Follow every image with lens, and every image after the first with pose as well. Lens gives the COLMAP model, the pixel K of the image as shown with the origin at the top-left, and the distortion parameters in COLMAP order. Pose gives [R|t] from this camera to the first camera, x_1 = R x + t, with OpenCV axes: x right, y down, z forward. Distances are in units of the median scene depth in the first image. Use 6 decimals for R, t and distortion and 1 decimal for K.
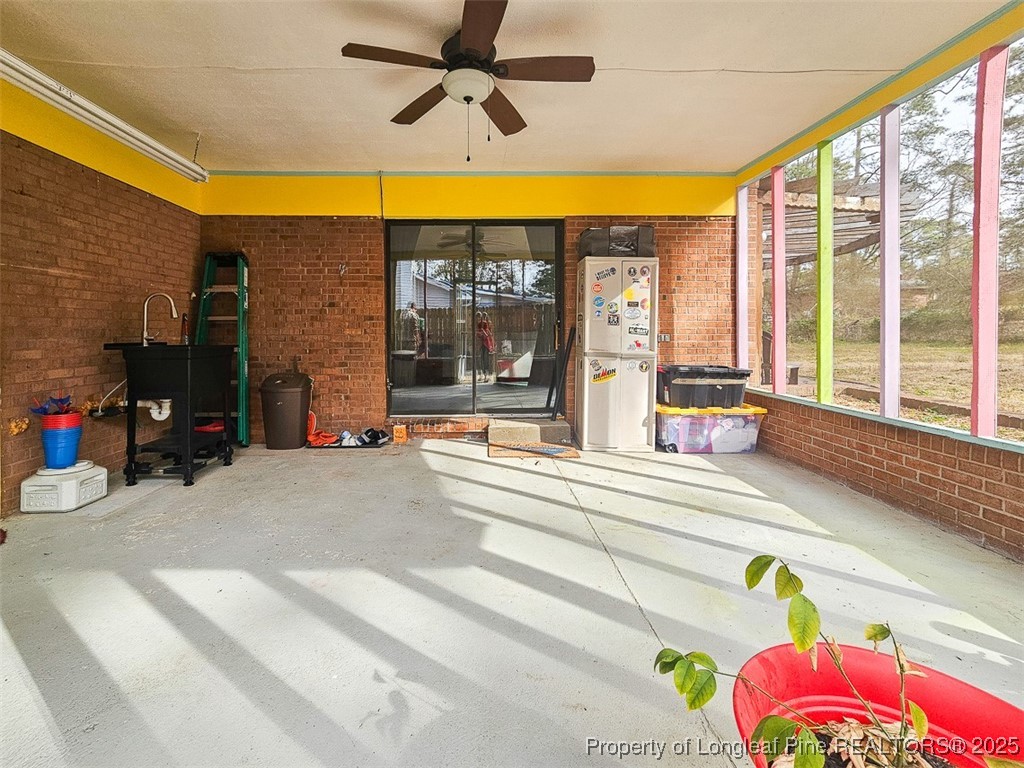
lens RADIAL K [[437.6, 0, 512.0], [0, 437.6, 384.0], [0, 0, 1]] dist [-0.001379, 0.000410]
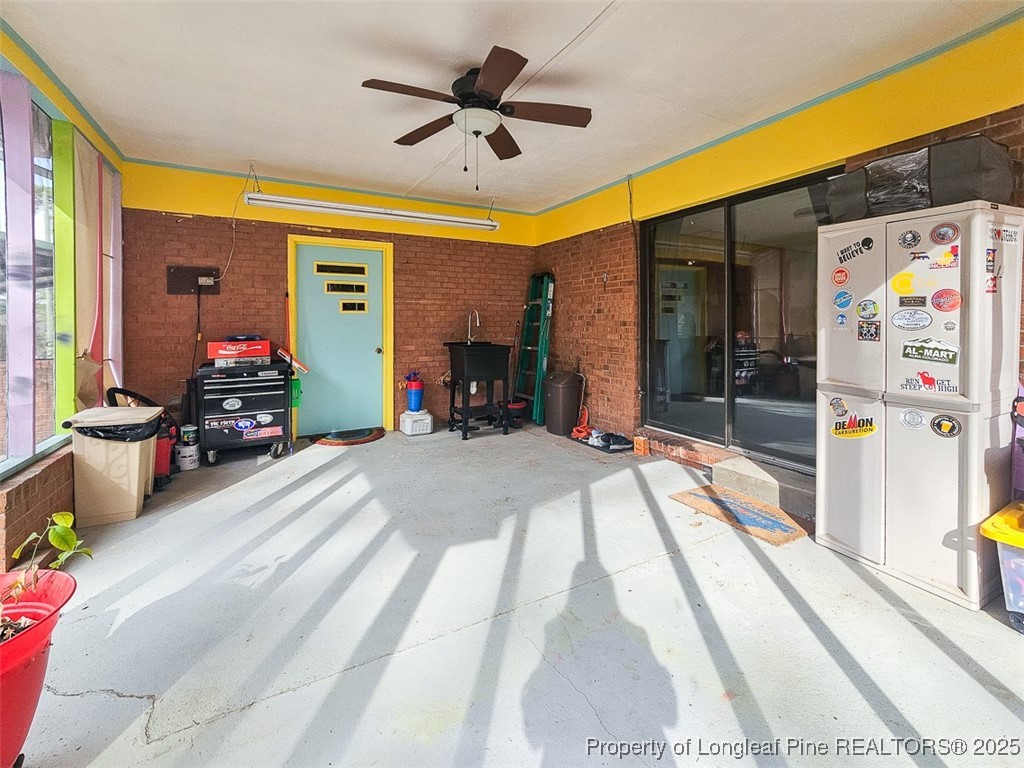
lens RADIAL K [[460.3, 0, 510.1], [0, 460.3, 376.1], [0, 0, 1]] dist [-0.004129, 0.000036]
pose [[0.443539, 0.104737, -0.890114, 0.545943], [-0.107285, 0.992212, 0.063292, -0.076468], [0.889811, 0.067423, 0.451322, 0.330925]]
